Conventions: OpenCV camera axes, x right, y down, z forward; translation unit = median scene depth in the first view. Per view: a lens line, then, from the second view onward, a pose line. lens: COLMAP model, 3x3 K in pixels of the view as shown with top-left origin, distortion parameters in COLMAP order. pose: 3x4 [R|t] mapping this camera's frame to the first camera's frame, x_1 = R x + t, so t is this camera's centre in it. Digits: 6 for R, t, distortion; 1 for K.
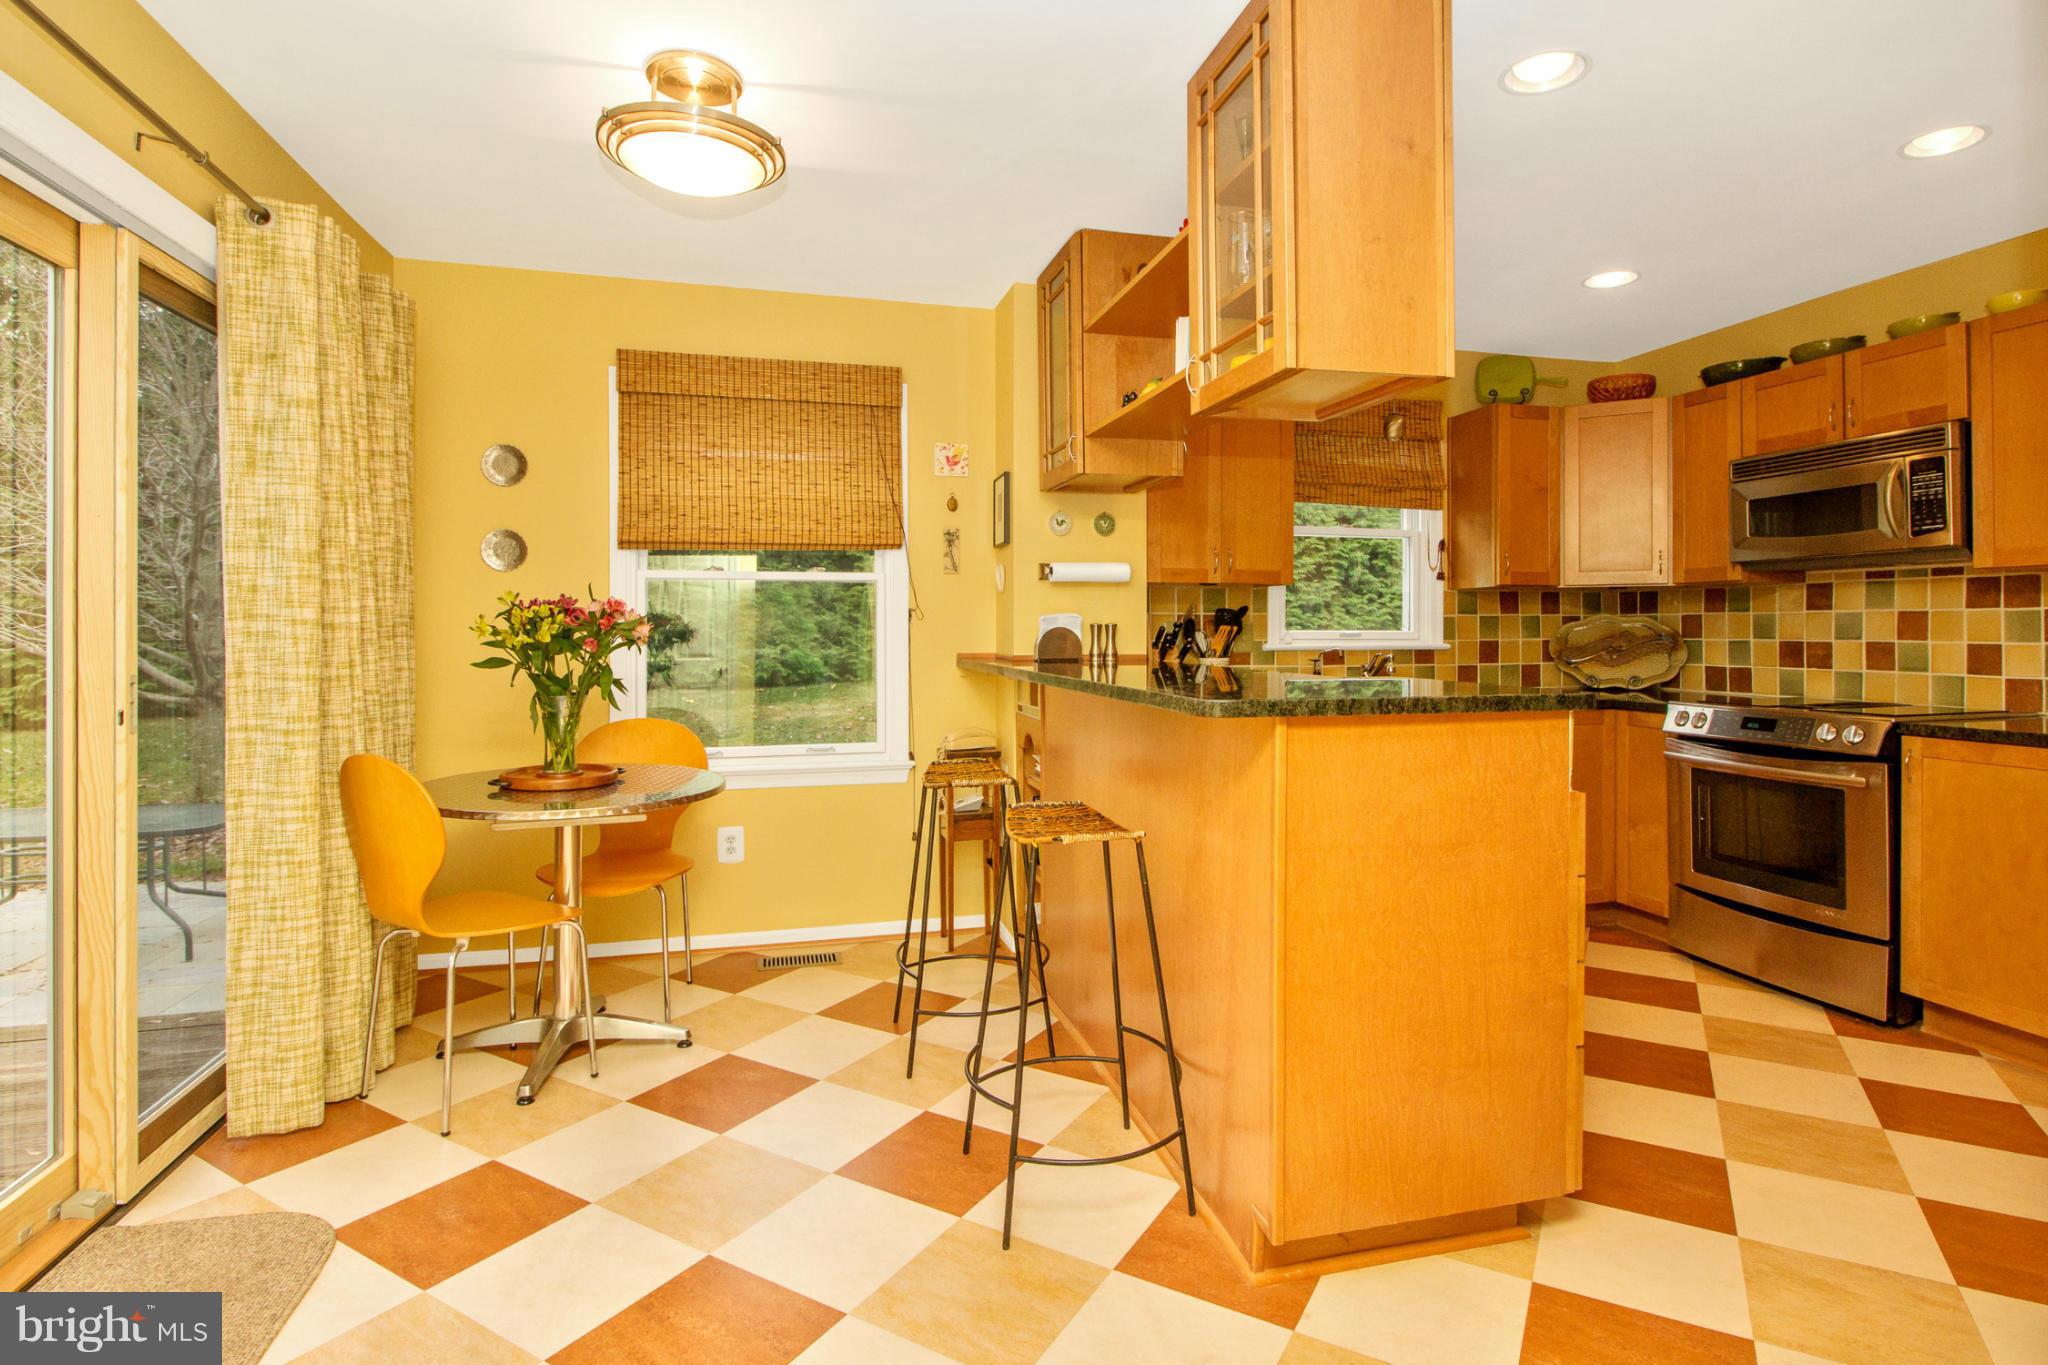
lens RADIAL K [[1020.7, 0, 1032.1], [0, 1020.7, 636.9], [0, 0, 1]] dist [0.002763, -0.015354]
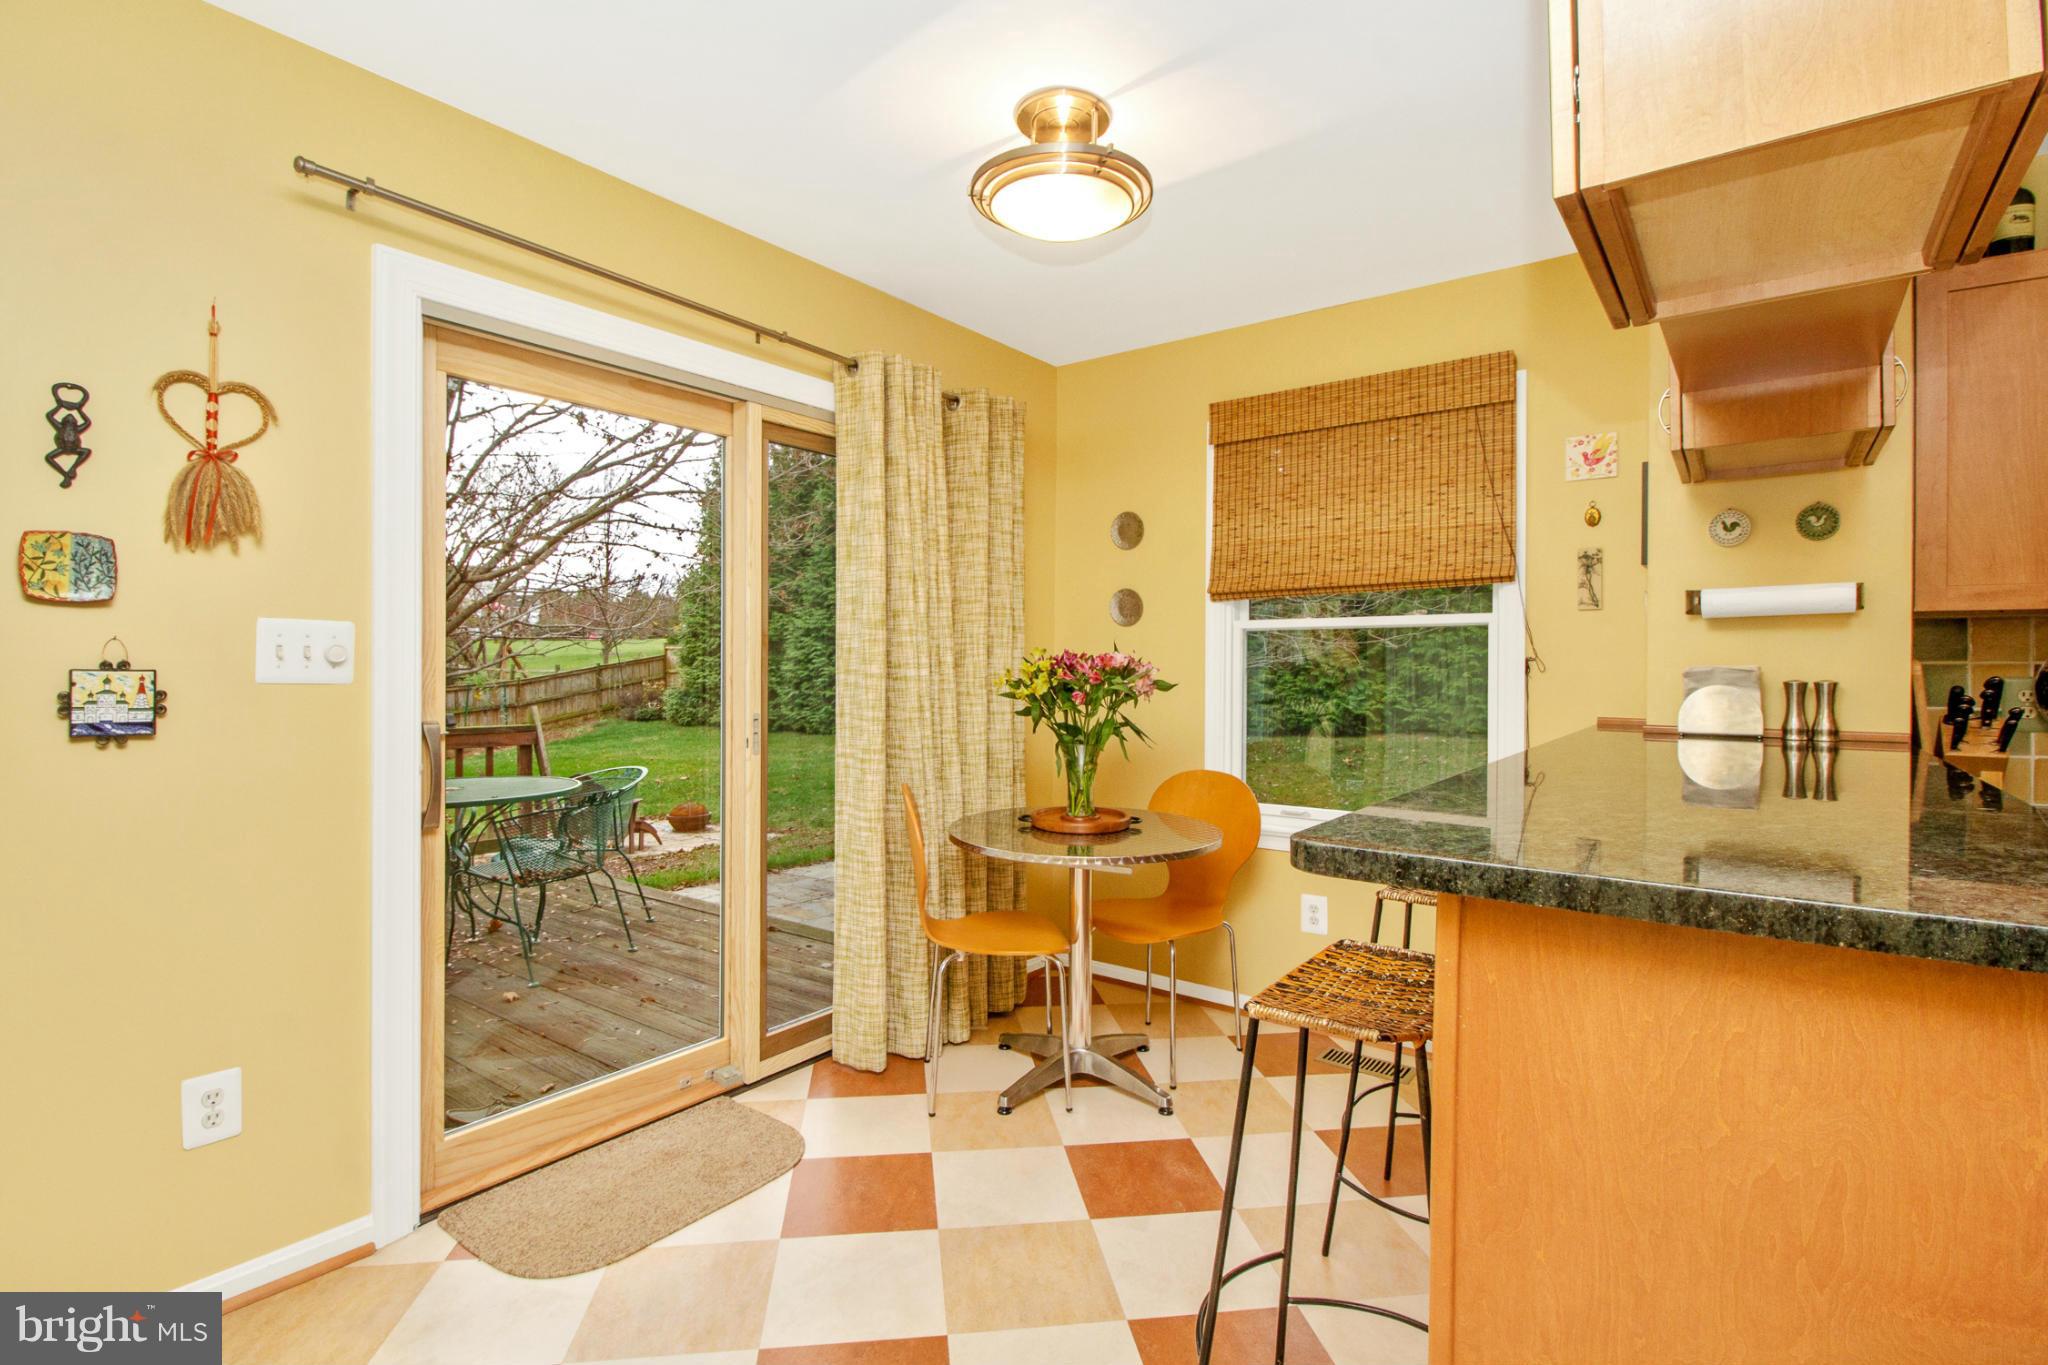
lens RADIAL K [[977.2, 0, 1040.7], [0, 977.2, 673.0], [0, 0, 1]] dist [0.000441, -0.001460]
pose [[0.617349, 0.008296, -0.786646, 0.252219], [-0.009486, 0.999950, 0.003101, -0.015663], [0.786632, 0.005548, 0.617397, 0.265542]]
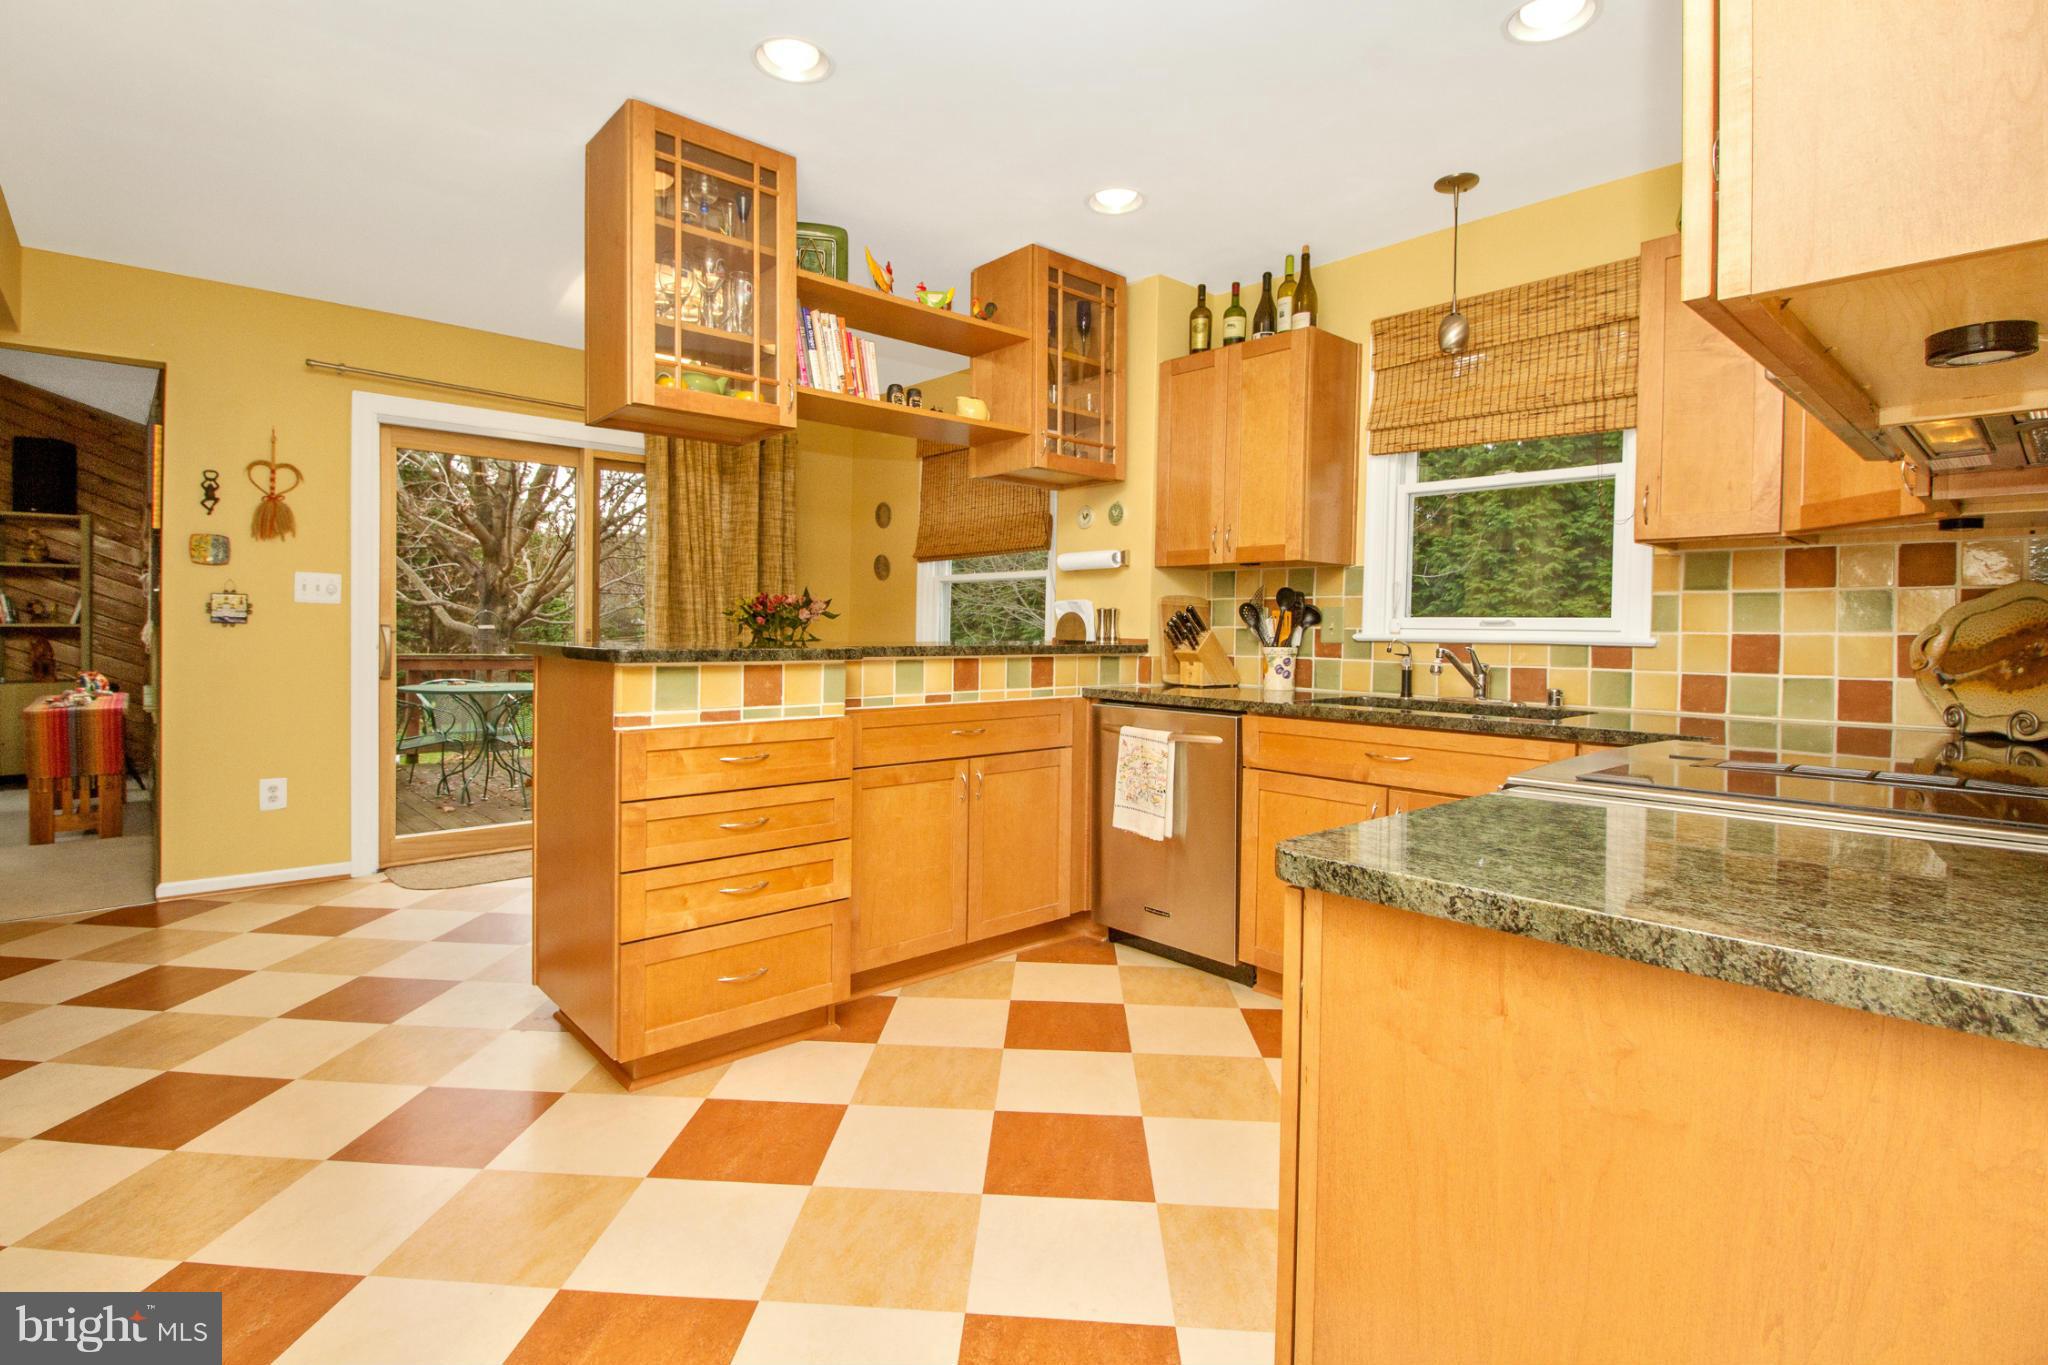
lens RADIAL K [[956.9, 0, 1028.9], [0, 956.9, 647.5], [0, 0, 1]] dist [-0.000345, -0.000306]
pose [[0.472647, 0.023870, -0.880929, 0.907709], [-0.018175, 0.999684, 0.017337, 0.011629], [0.881065, 0.007817, 0.472932, 0.468678]]
